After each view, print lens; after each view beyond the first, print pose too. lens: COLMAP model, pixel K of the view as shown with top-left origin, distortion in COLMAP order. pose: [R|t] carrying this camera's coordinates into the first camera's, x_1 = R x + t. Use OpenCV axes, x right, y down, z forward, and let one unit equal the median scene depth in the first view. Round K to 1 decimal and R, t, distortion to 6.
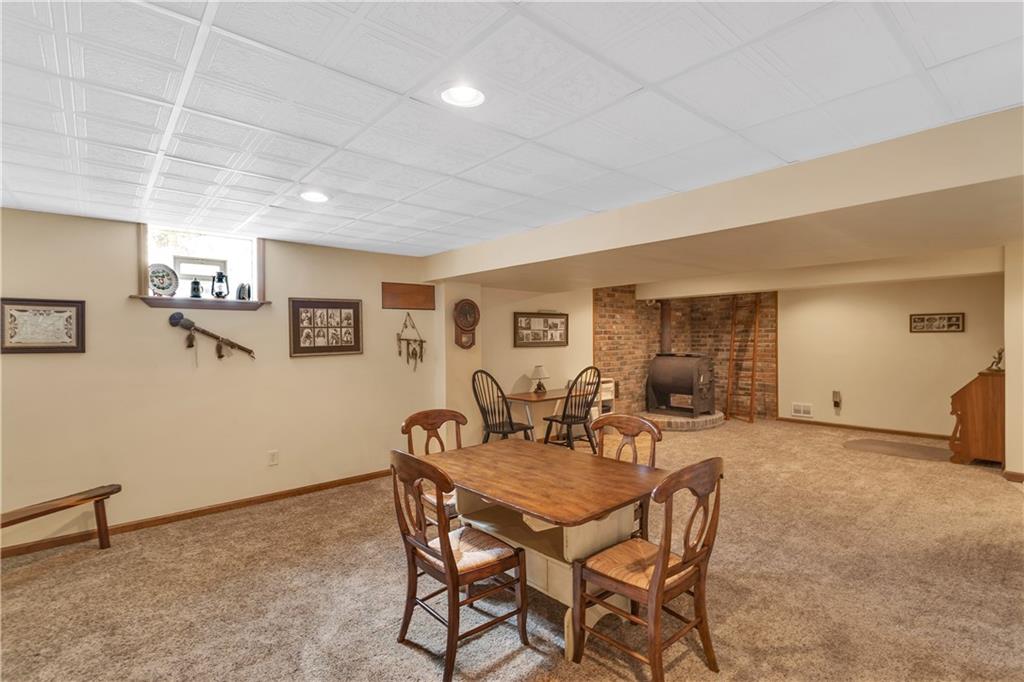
lens RADIAL K [[473.0, 0, 507.6], [0, 473.0, 338.1], [0, 0, 1]] dist [-0.002579, -0.000222]
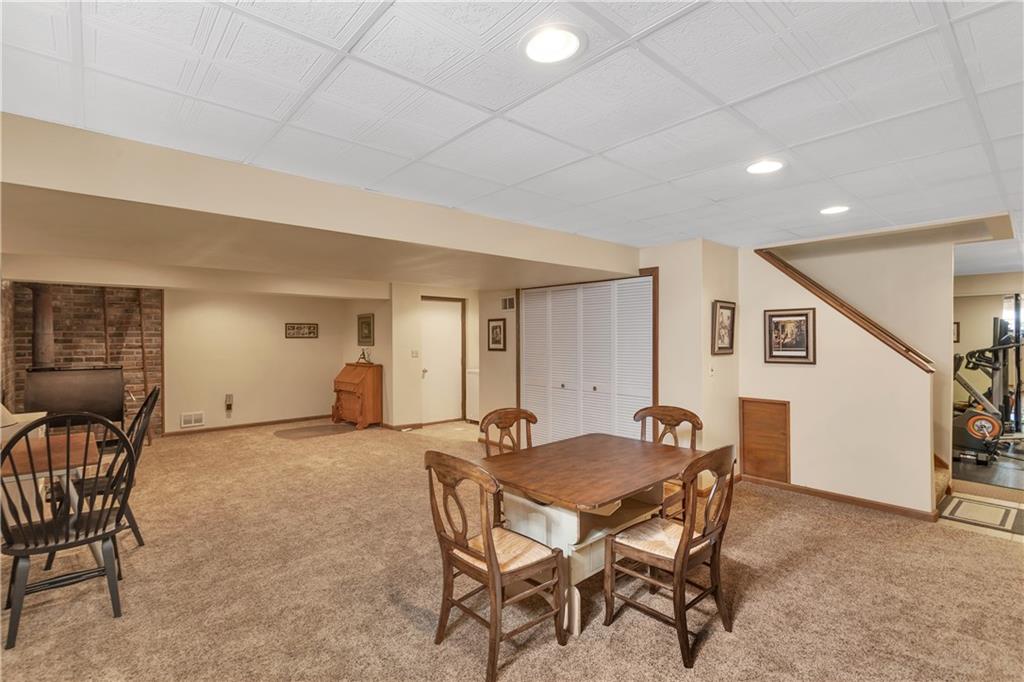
lens RADIAL K [[473.0, 0, 507.2], [0, 473.0, 342.8], [0, 0, 1]] dist [-0.002579, -0.000222]
pose [[-0.000109, -0.001122, 0.999999, -0.307414], [0.006280, 0.999980, 0.001123, 0.002423], [-0.999980, 0.006280, -0.000102, 0.360469]]
